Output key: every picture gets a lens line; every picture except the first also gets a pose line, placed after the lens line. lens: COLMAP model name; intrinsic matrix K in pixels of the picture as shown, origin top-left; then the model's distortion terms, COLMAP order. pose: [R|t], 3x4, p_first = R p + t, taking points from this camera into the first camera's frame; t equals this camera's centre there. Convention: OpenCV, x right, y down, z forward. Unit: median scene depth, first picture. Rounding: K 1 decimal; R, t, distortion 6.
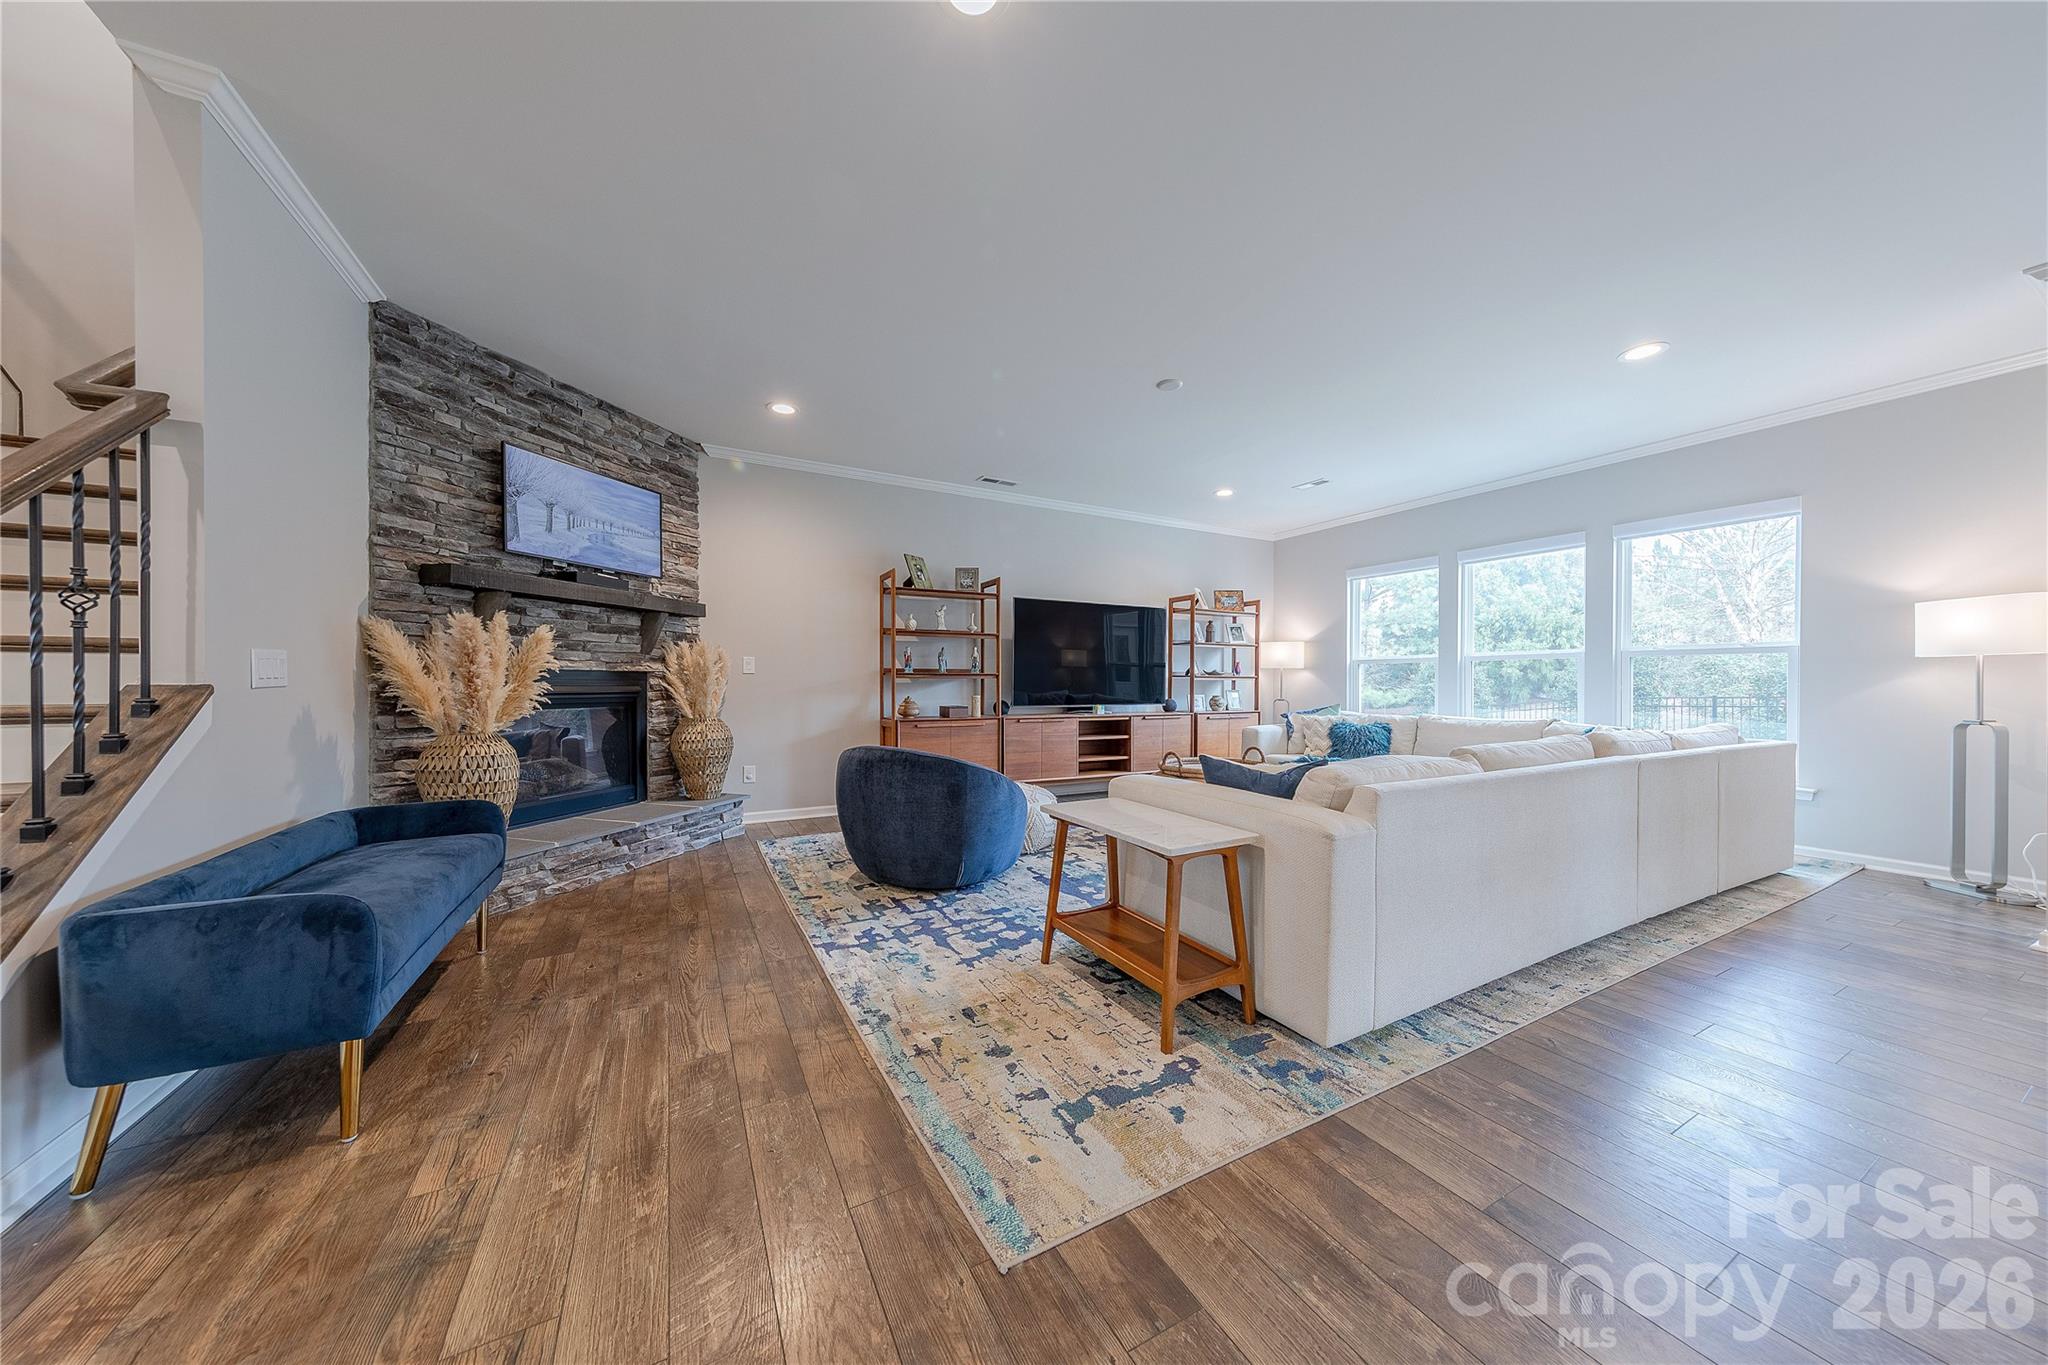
lens RADIAL K [[650.2, 0, 1010.1], [0, 650.2, 683.5], [0, 0, 1]] dist [0.007937, -0.000498]
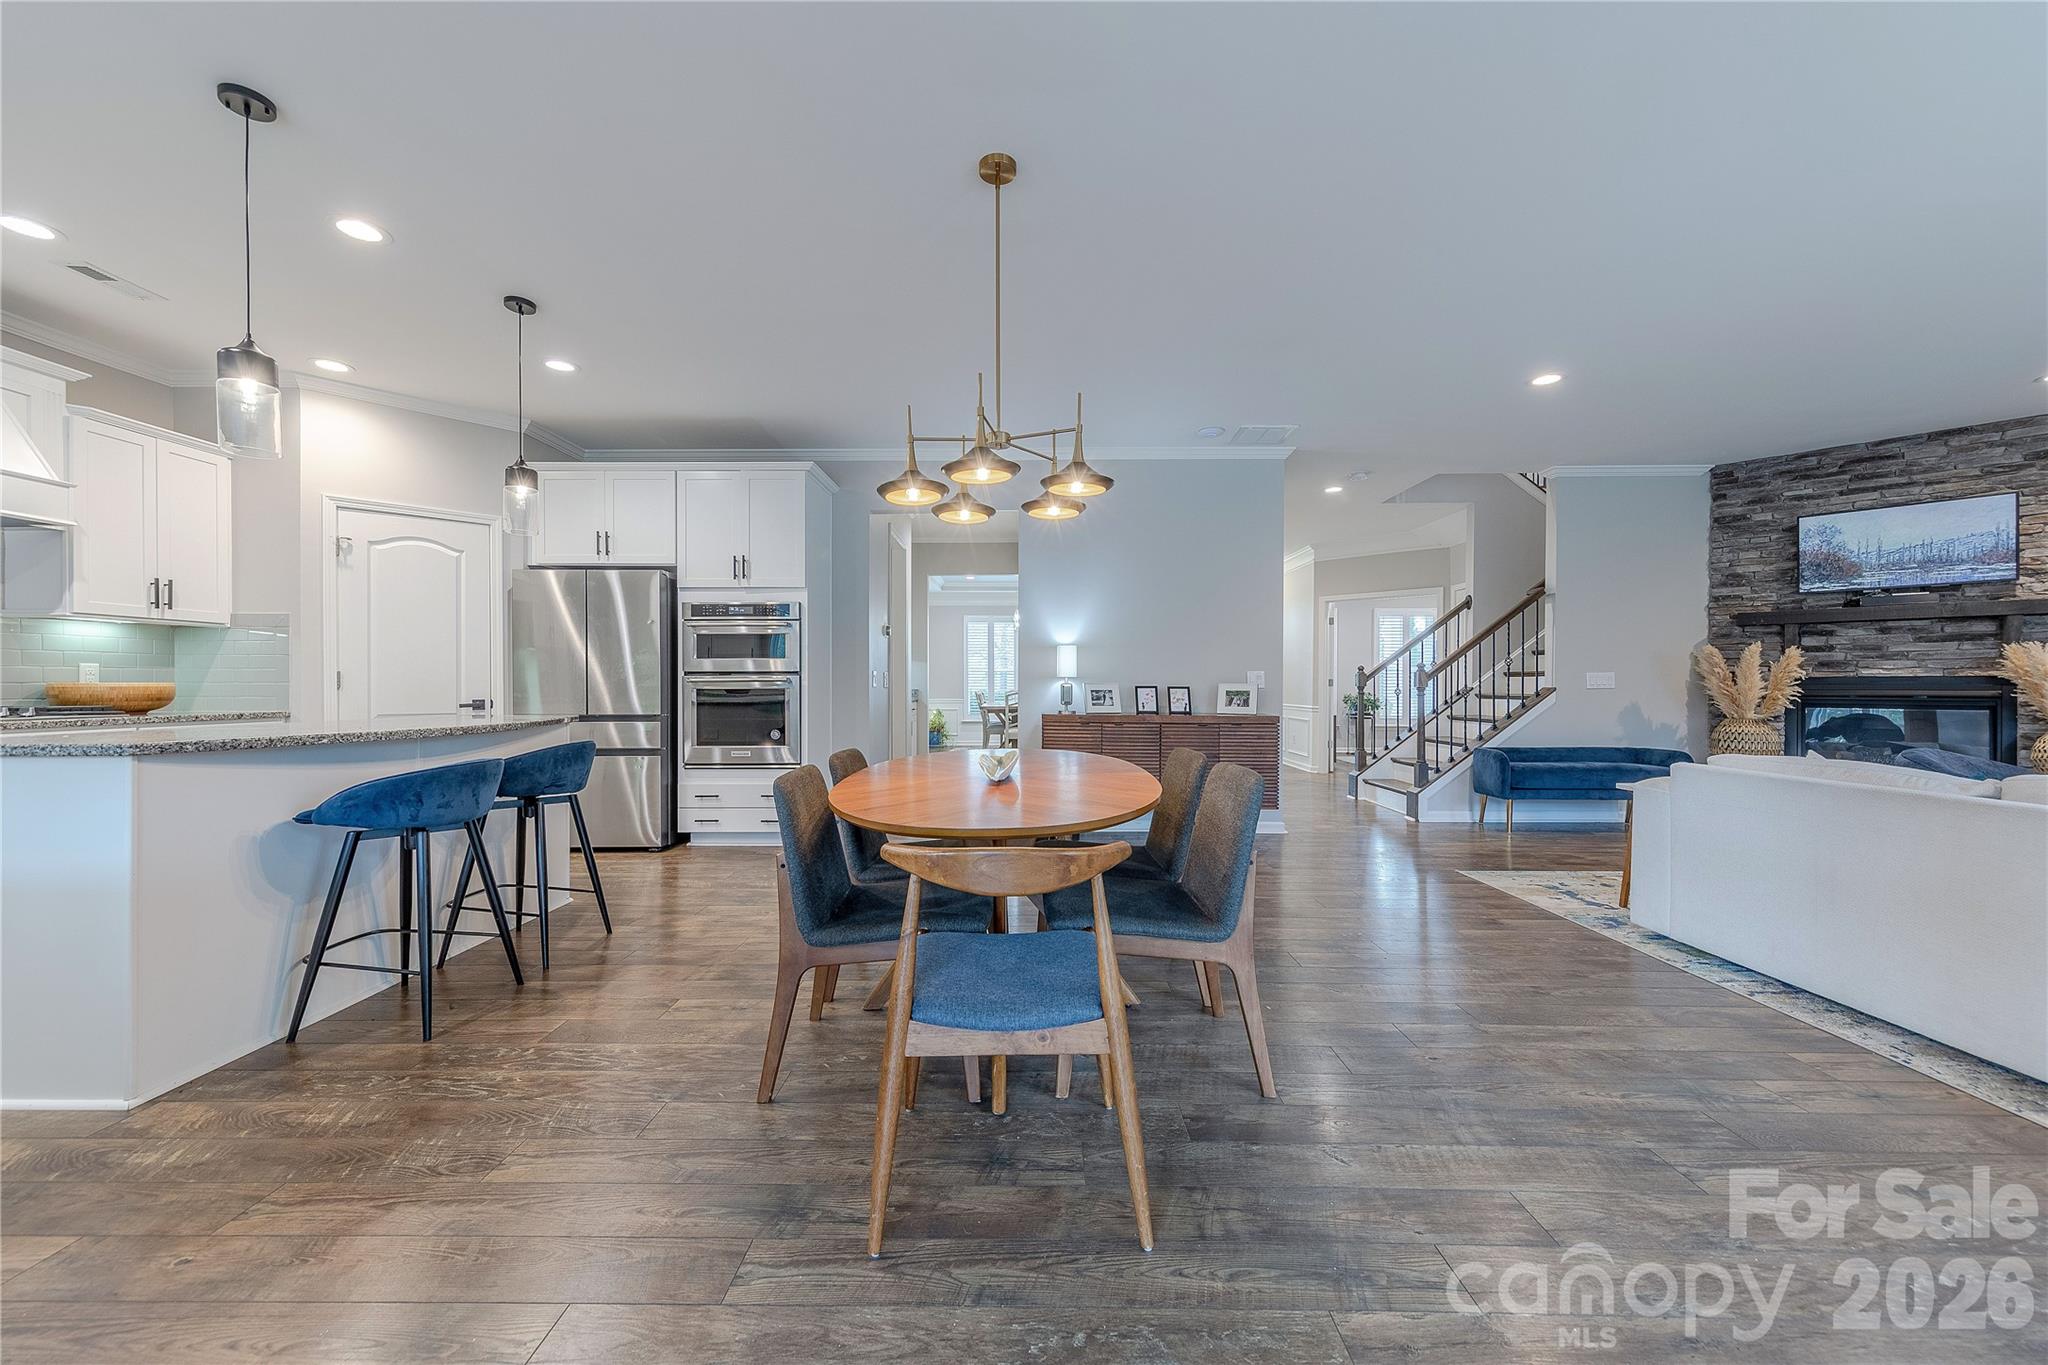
lens RADIAL K [[766.7, 0, 1022.7], [0, 766.7, 687.5], [0, 0, 1]] dist [0.004753, -0.000644]
pose [[-0.482658, -0.002187, -0.875806, 1.421272], [-0.006804, 0.999976, 0.001253, 0.008586], [0.875783, 0.006564, -0.482661, 0.318560]]
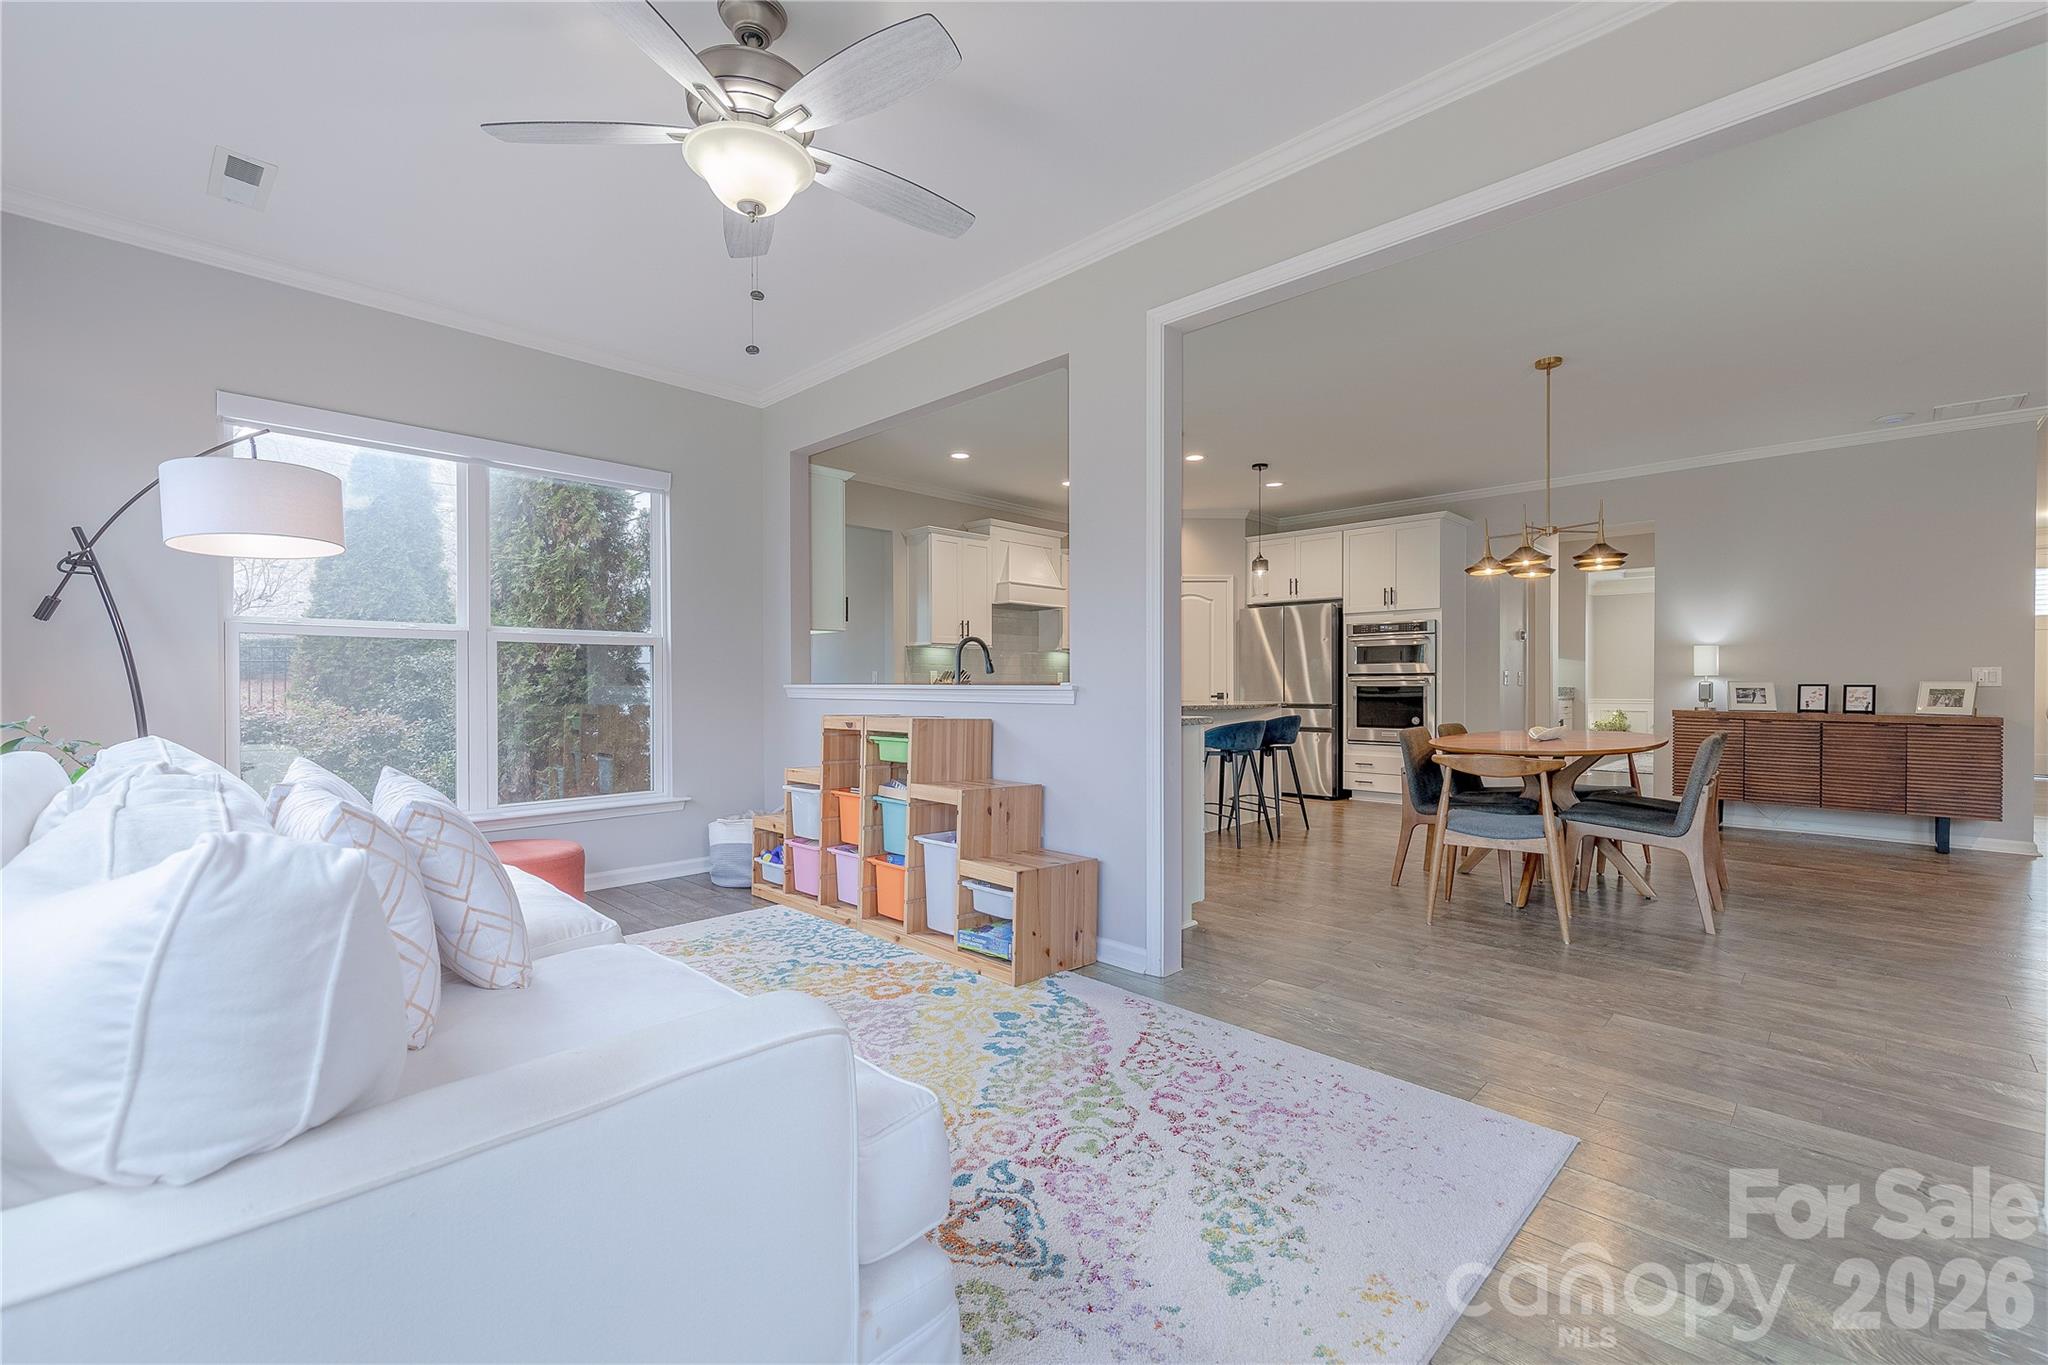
lens RADIAL K [[859.6, 0, 1023.4], [0, 859.6, 688.6], [0, 0, 1]] dist [0.009289, 0.000628]
pose [[-0.953945, -0.002188, -0.299974, 1.953647], [-0.005385, 0.999937, 0.009830, 0.006478], [0.299934, 0.010993, -0.953897, 0.962770]]
